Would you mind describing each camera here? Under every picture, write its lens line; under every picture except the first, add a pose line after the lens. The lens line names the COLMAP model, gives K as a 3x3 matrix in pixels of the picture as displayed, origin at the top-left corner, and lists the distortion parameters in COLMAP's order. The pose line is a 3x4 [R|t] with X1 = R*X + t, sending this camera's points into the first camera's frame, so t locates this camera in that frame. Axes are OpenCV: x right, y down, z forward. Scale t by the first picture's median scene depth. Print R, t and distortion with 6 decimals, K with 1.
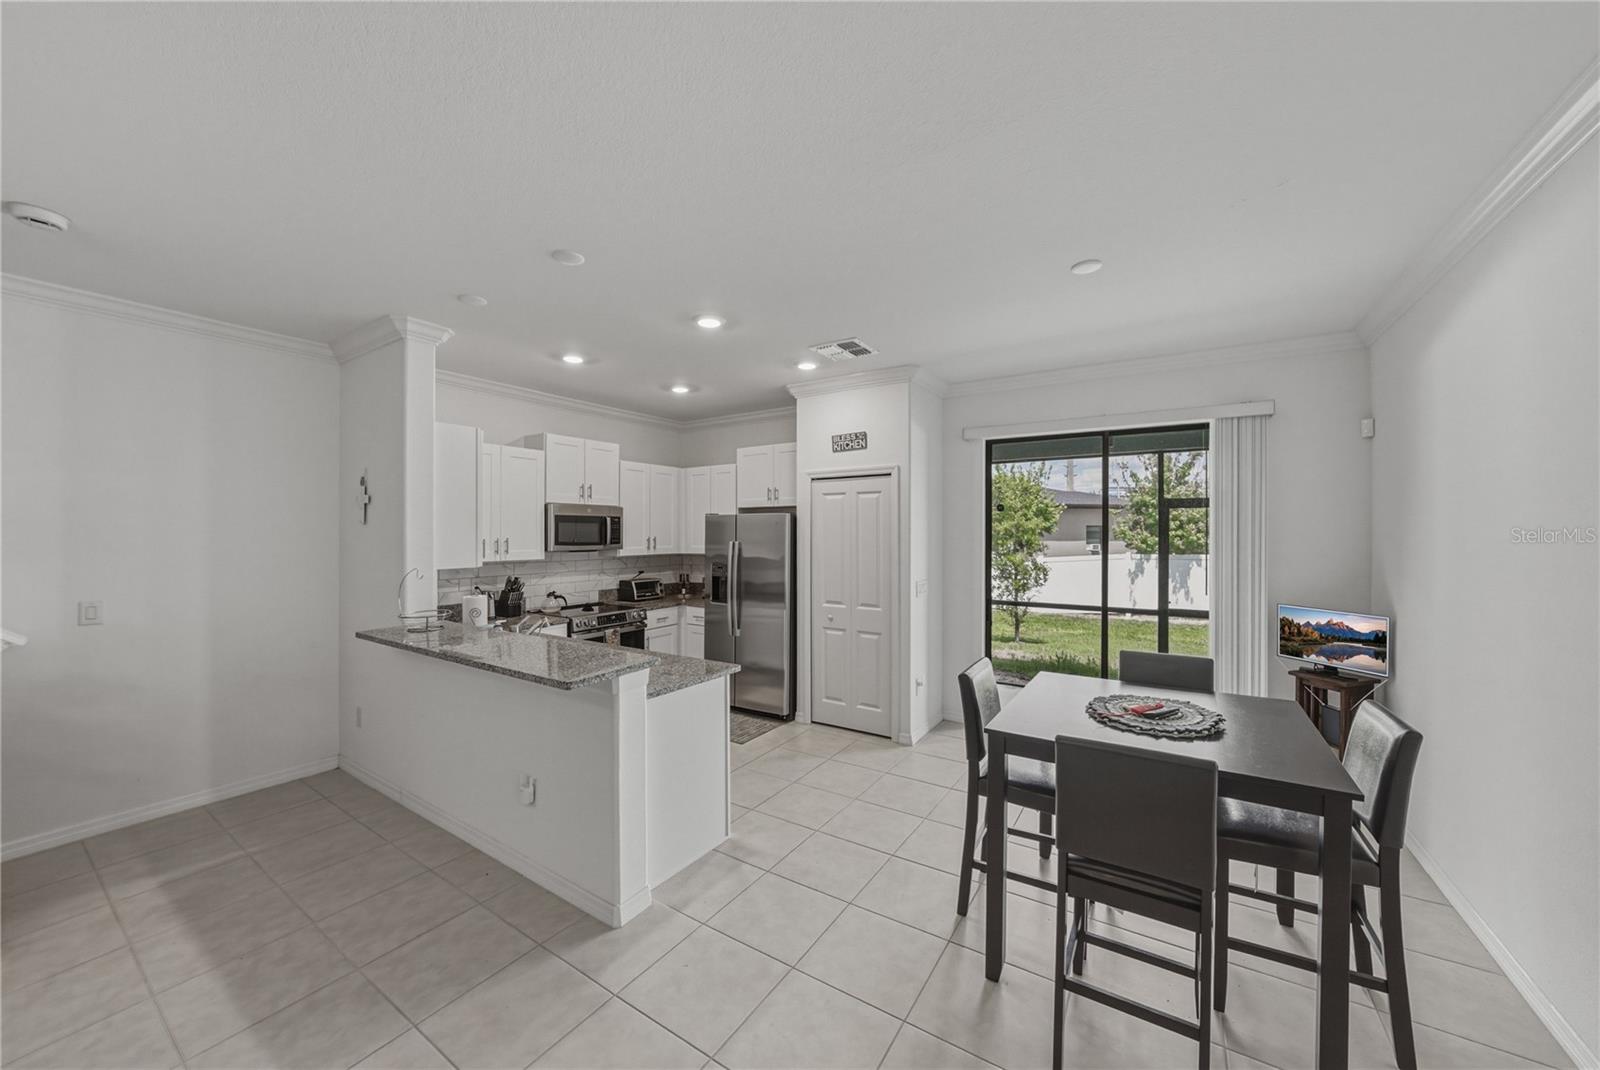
lens RADIAL K [[574.7, 0, 803.2], [0, 574.7, 533.5], [0, 0, 1]] dist [-0.015660, 0.000225]
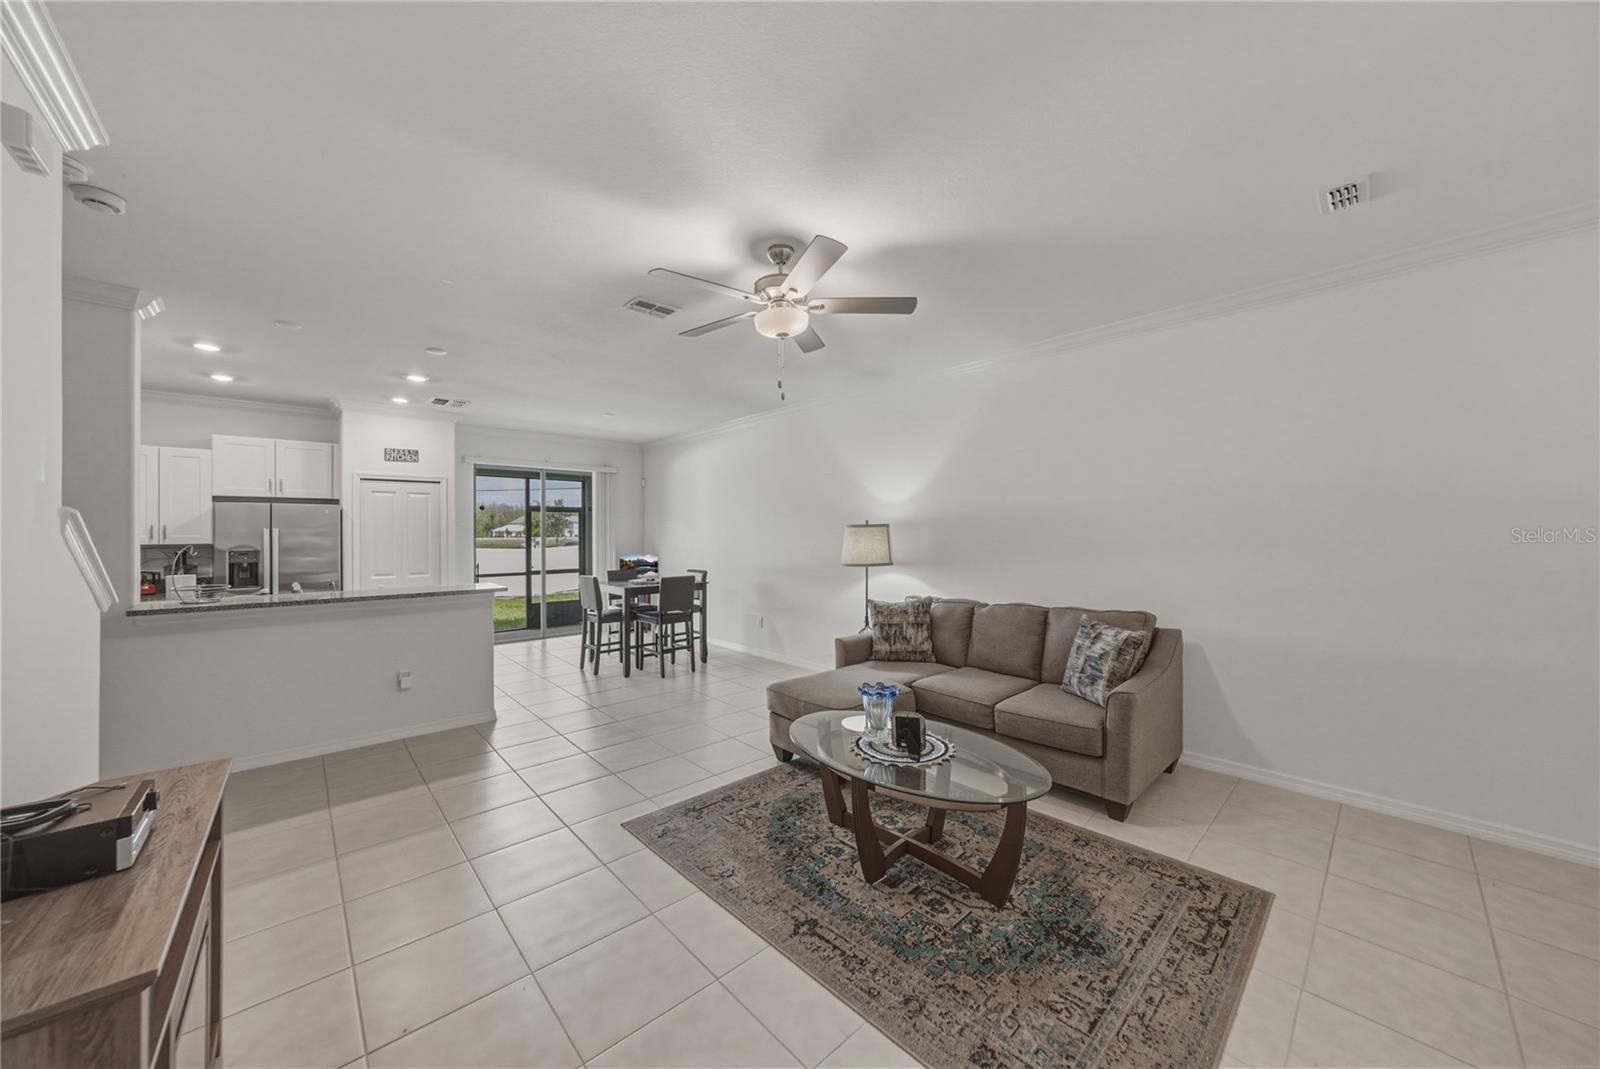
lens RADIAL K [[561.0, 0, 806.4], [0, 561.0, 533.5], [0, 0, 1]] dist [-0.020455, 0.000016]
pose [[0.248511, -0.001055, 0.968628, -0.894027], [0.005669, 0.999984, -0.000366, 0.029957], [-0.968612, 0.005582, 0.248513, -0.234814]]
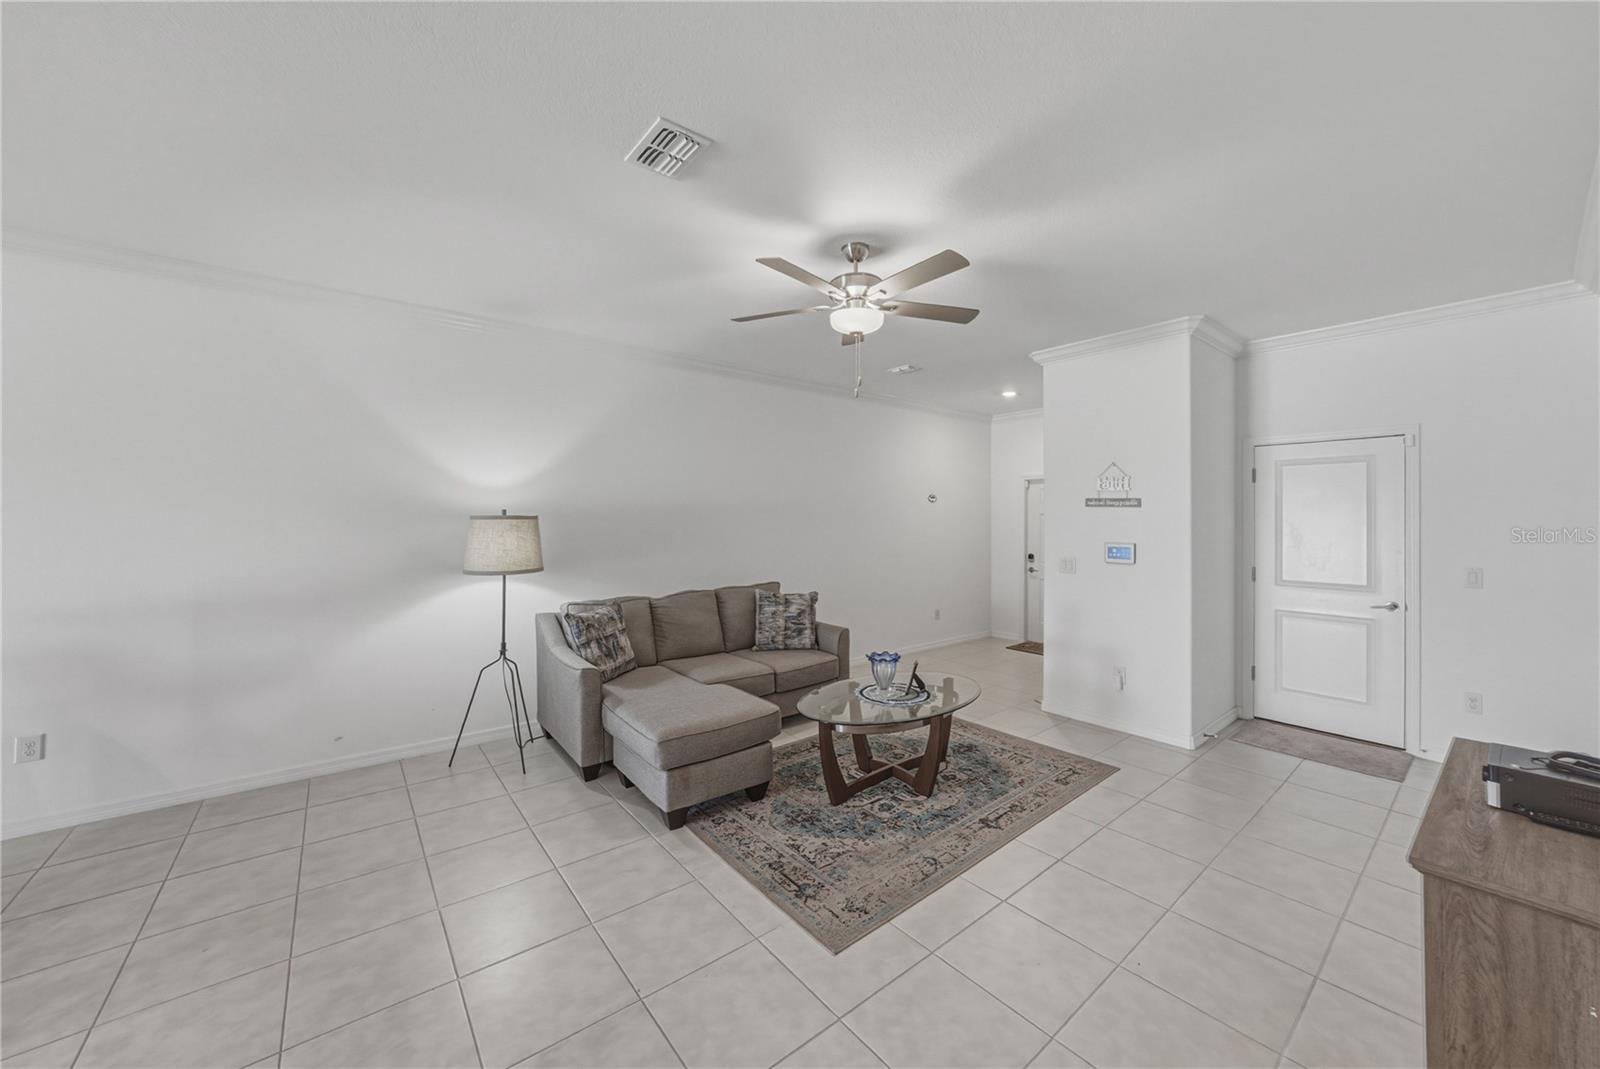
lens RADIAL K [[587.4, 0, 791.8], [0, 587.4, 515.9], [0, 0, 1]] dist [-0.017008, 0.000177]
pose [[-0.945643, -0.000667, 0.325205, -0.491783], [-0.002056, 0.999990, -0.003927, 0.017077], [-0.325199, -0.004382, -0.945635, 0.497075]]
